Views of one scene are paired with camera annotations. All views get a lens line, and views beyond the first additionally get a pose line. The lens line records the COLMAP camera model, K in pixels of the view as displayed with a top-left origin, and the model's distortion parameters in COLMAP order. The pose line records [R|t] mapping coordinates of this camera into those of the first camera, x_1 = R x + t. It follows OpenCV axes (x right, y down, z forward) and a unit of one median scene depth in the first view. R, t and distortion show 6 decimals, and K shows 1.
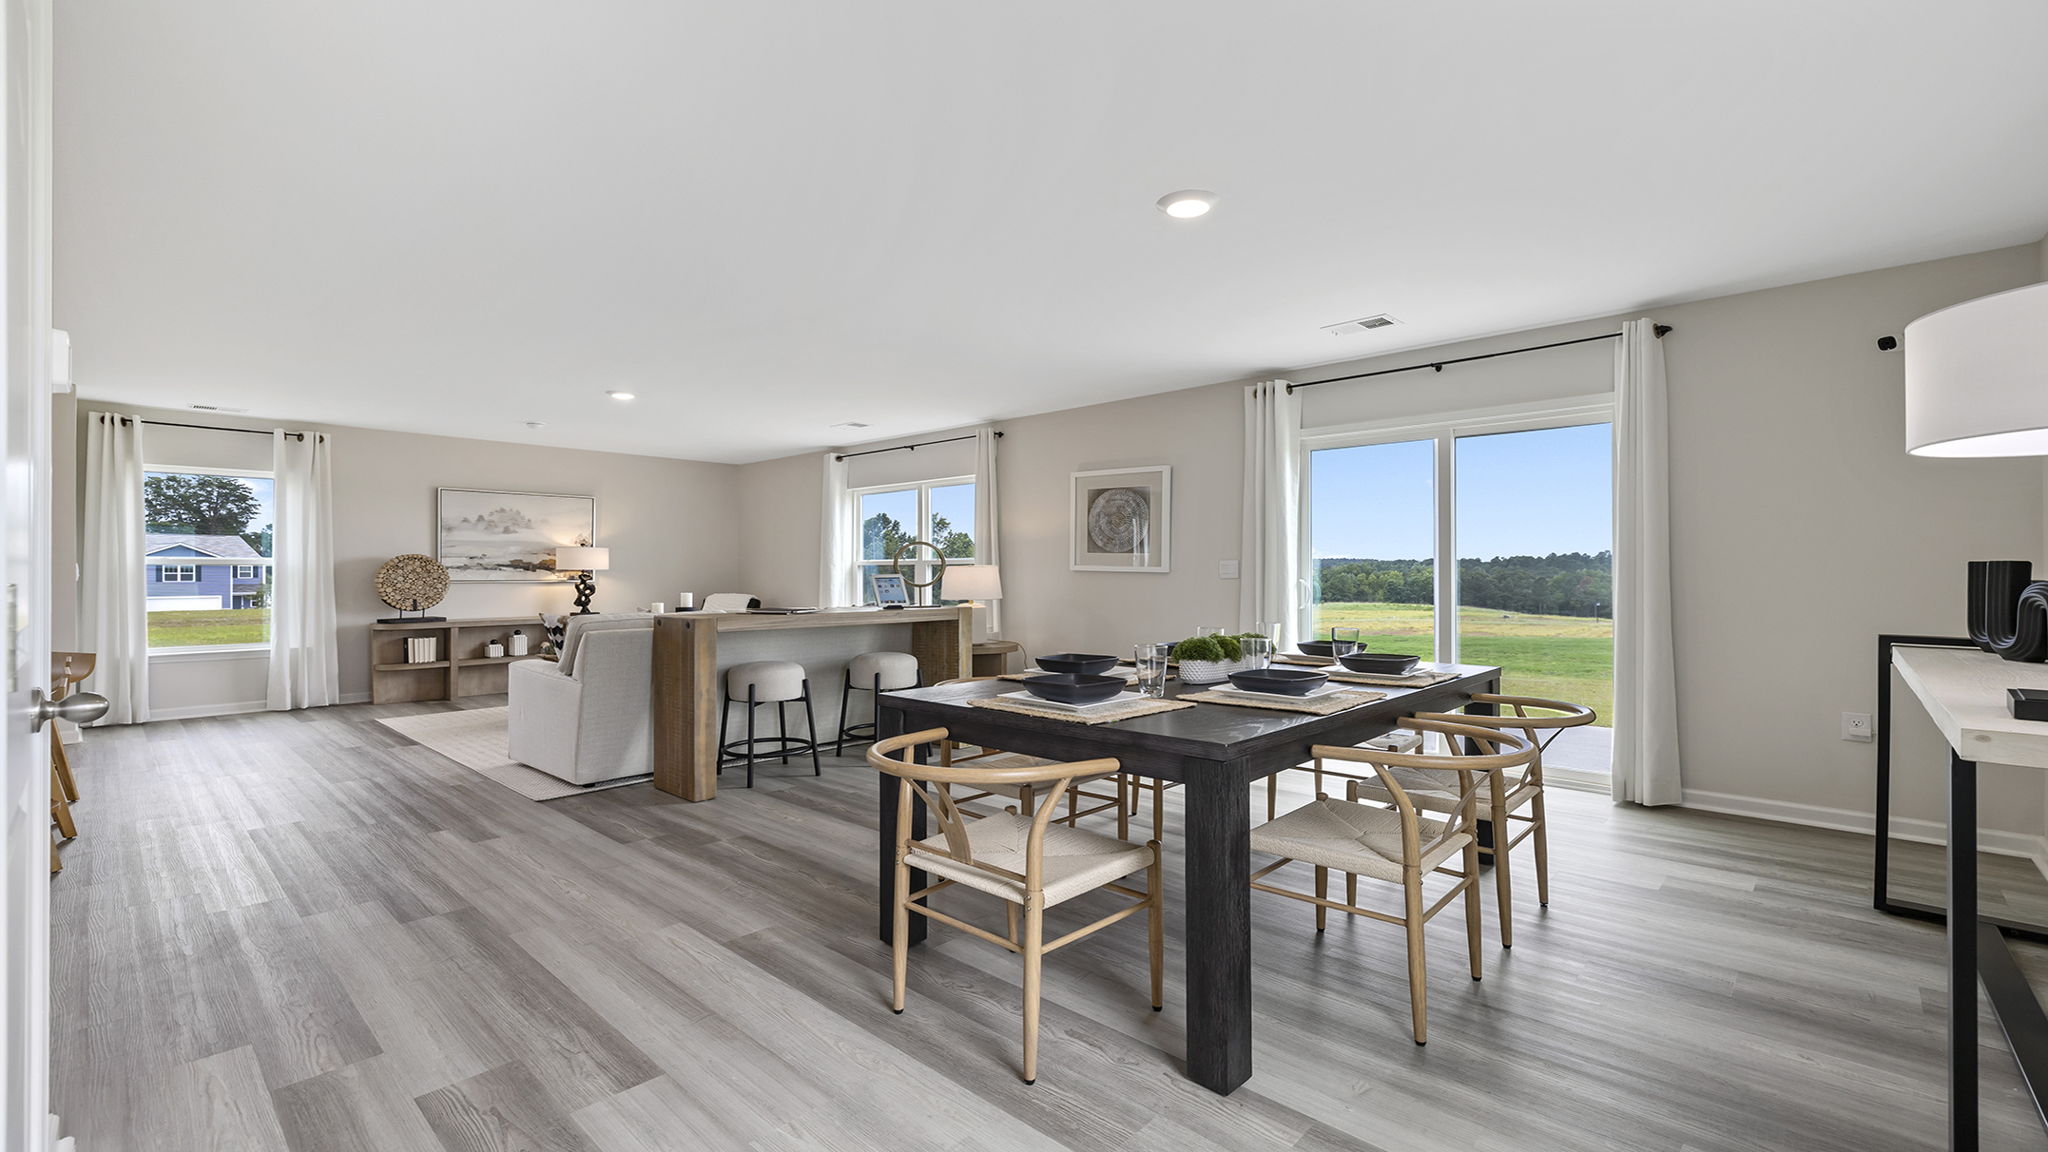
lens RADIAL K [[873.8, 0, 1018.0], [0, 873.8, 572.8], [0, 0, 1]] dist [0.000905, 0.000119]
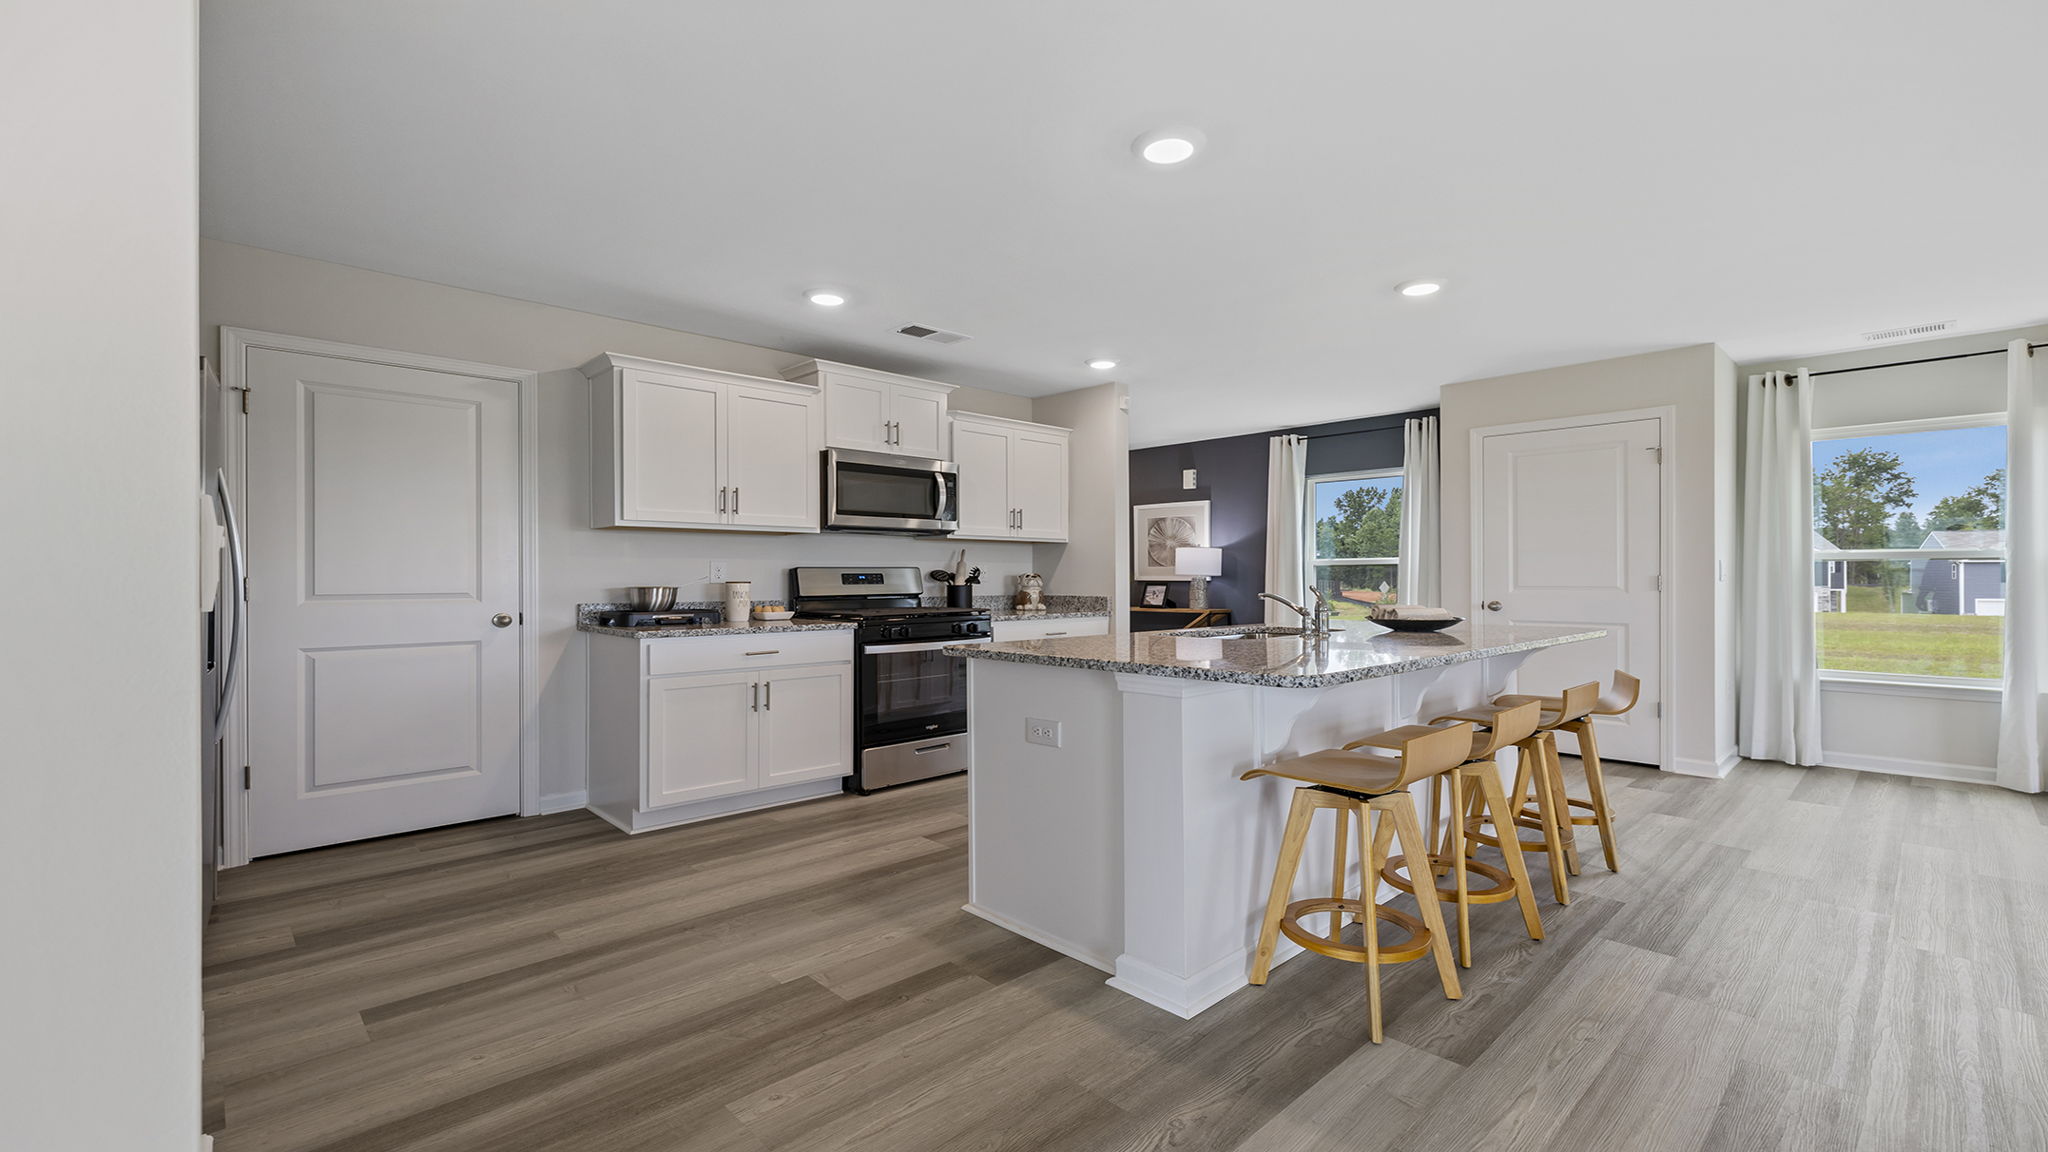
lens RADIAL K [[873.8, 0, 1018.0], [0, 873.8, 572.8], [0, 0, 1]] dist [0.000905, 0.000119]
pose [[-0.059655, -0.002831, -0.998215, -0.163572], [0.002272, 0.999993, -0.002972, 0.002141], [0.998216, -0.002445, -0.059648, 0.300013]]
